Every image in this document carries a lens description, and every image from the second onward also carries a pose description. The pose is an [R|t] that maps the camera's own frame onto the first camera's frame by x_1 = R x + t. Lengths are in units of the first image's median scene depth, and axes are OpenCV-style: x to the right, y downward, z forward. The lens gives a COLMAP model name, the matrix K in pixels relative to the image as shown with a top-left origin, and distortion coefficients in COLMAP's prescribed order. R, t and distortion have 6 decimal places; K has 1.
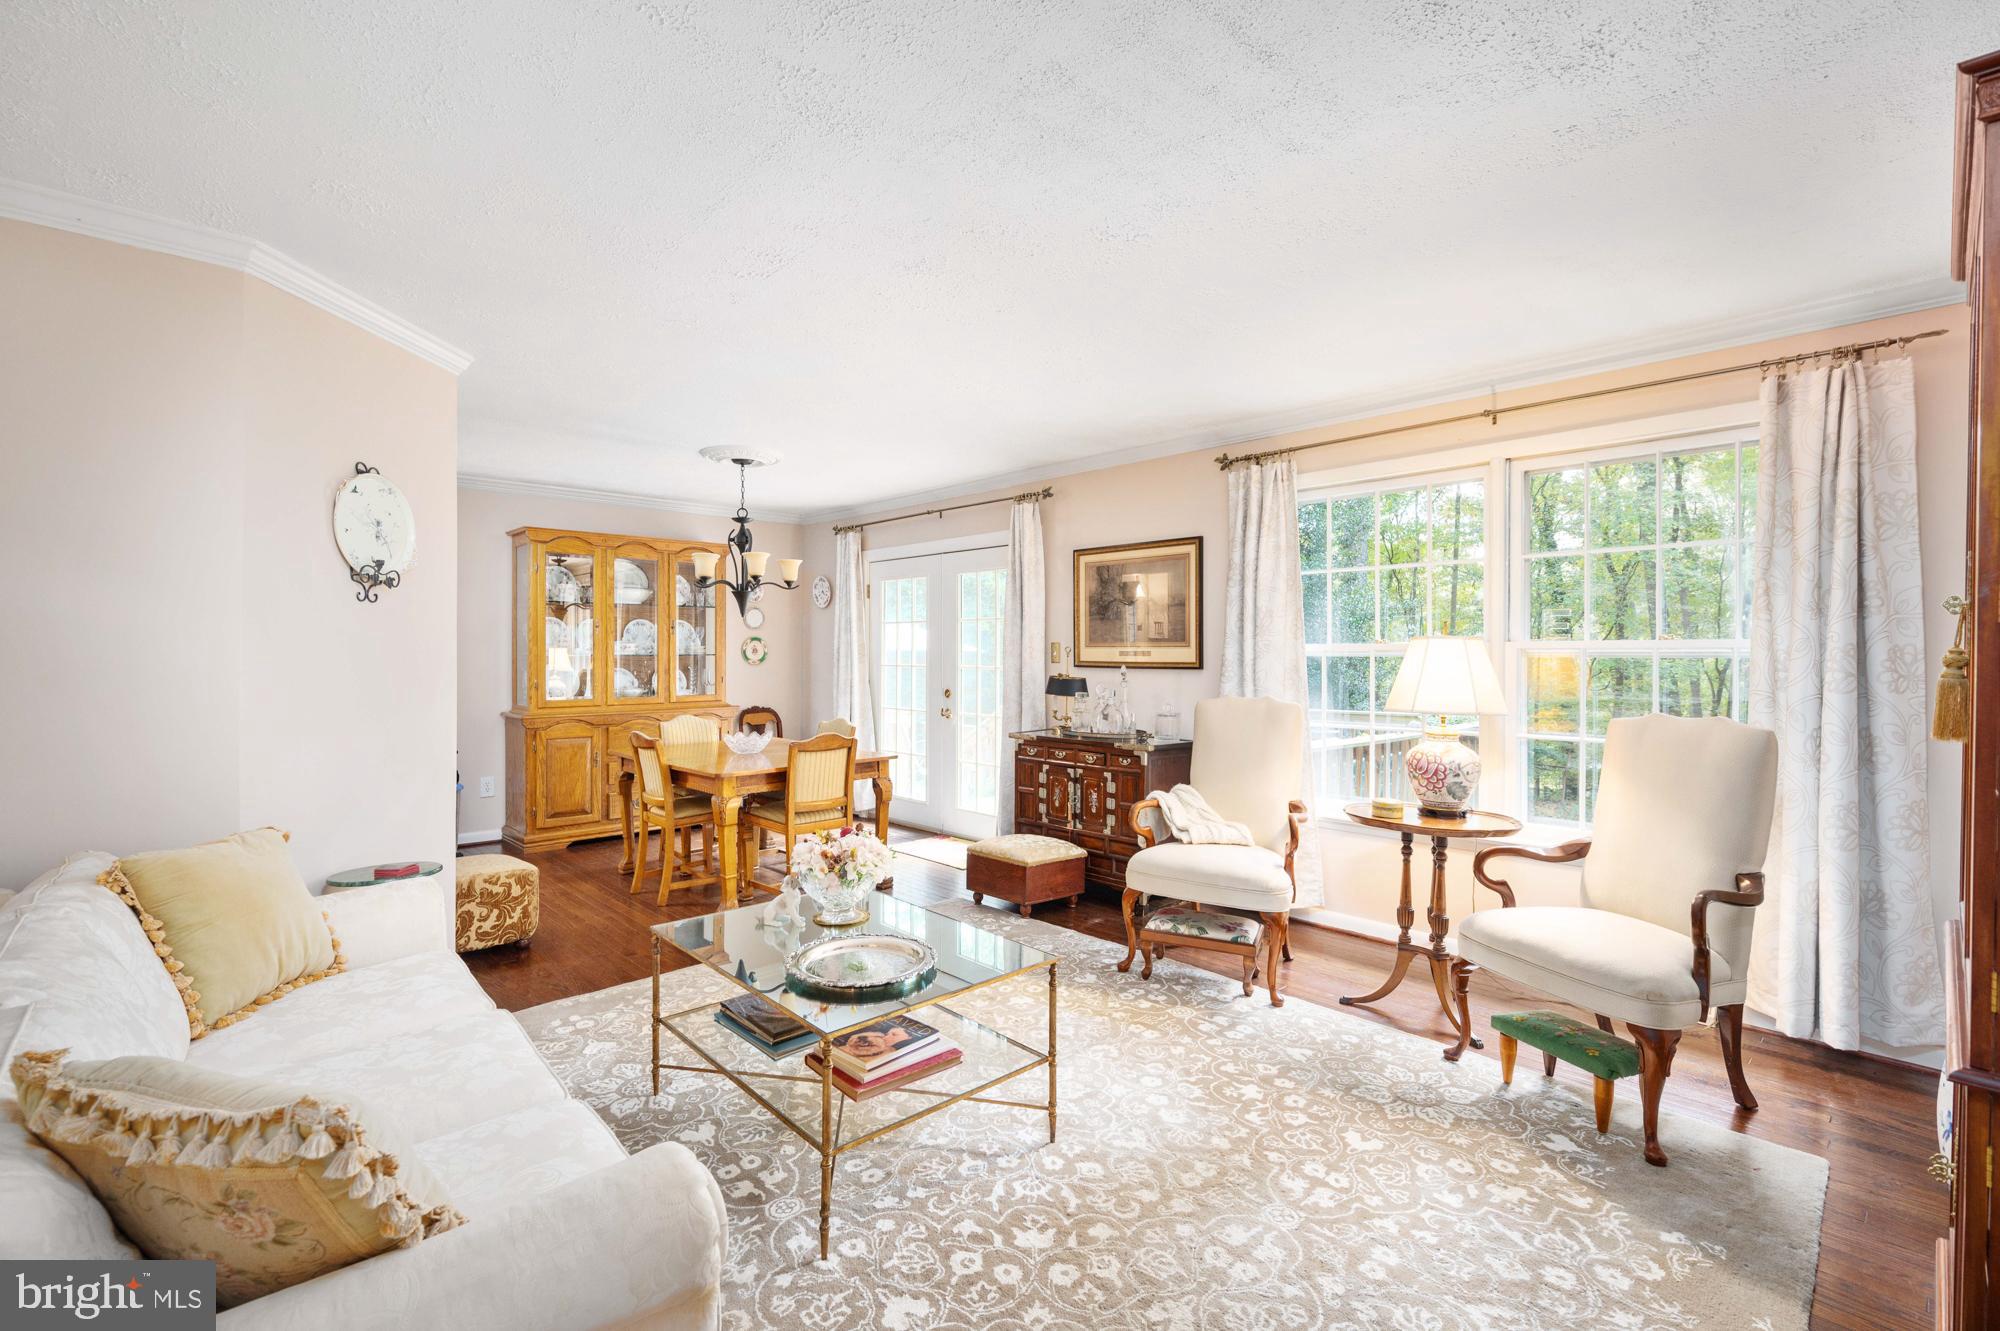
lens RADIAL K [[887.2, 0, 991.8], [0, 887.2, 656.2], [0, 0, 1]] dist [-0.000883, 0.000374]
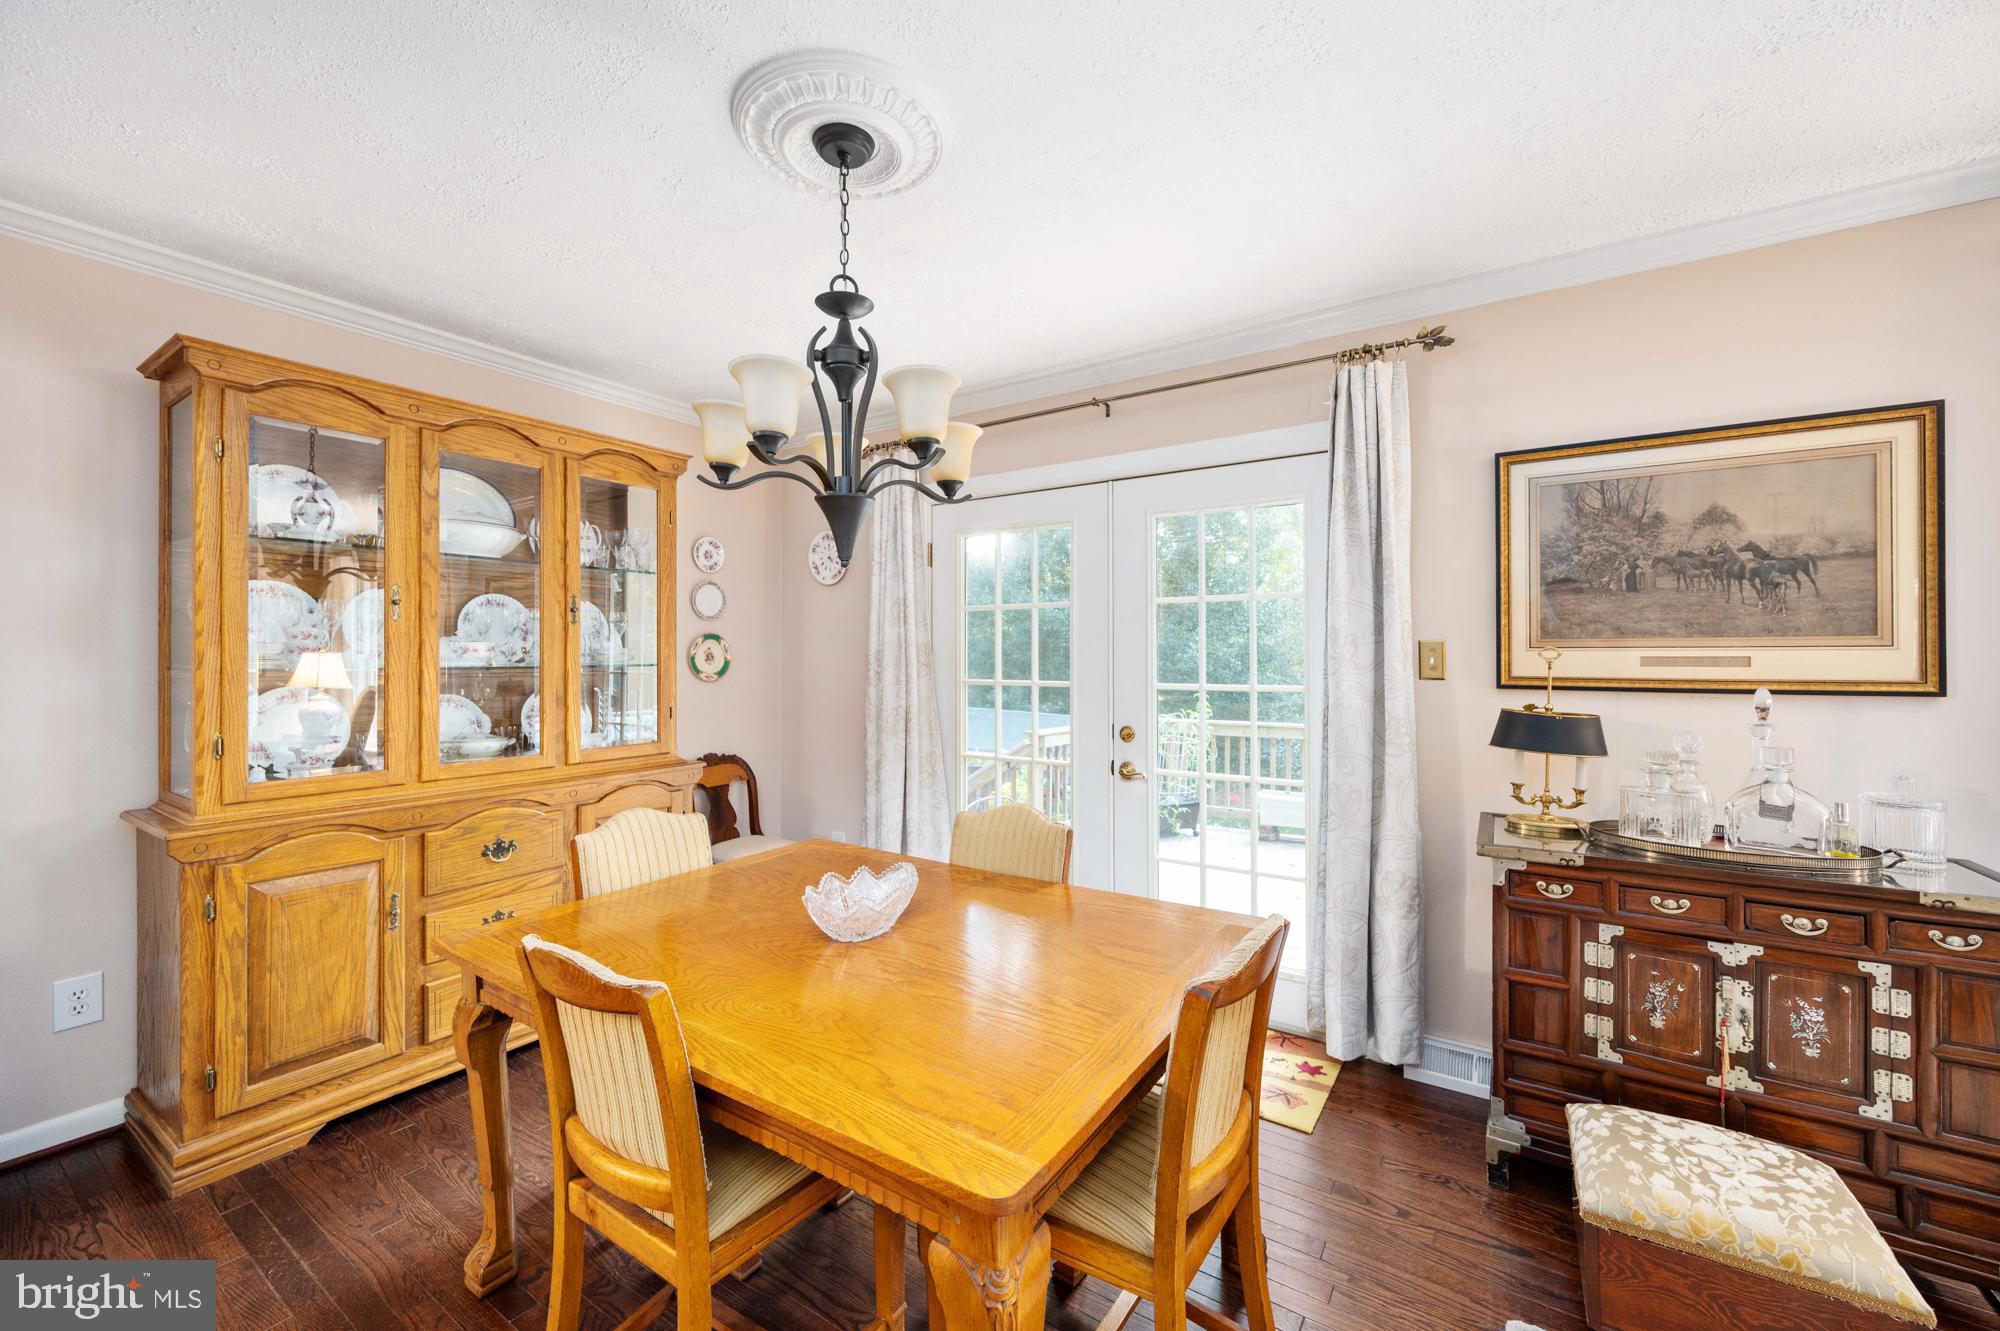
lens RADIAL K [[788.4, 0, 1002.8], [0, 788.4, 653.9], [0, 0, 1]] dist [-0.008576, 0.000092]
pose [[0.972410, -0.002919, 0.233259, -0.257059], [0.004628, 0.999966, -0.006780, -0.005151], [-0.233232, 0.007672, 0.972391, 0.585061]]
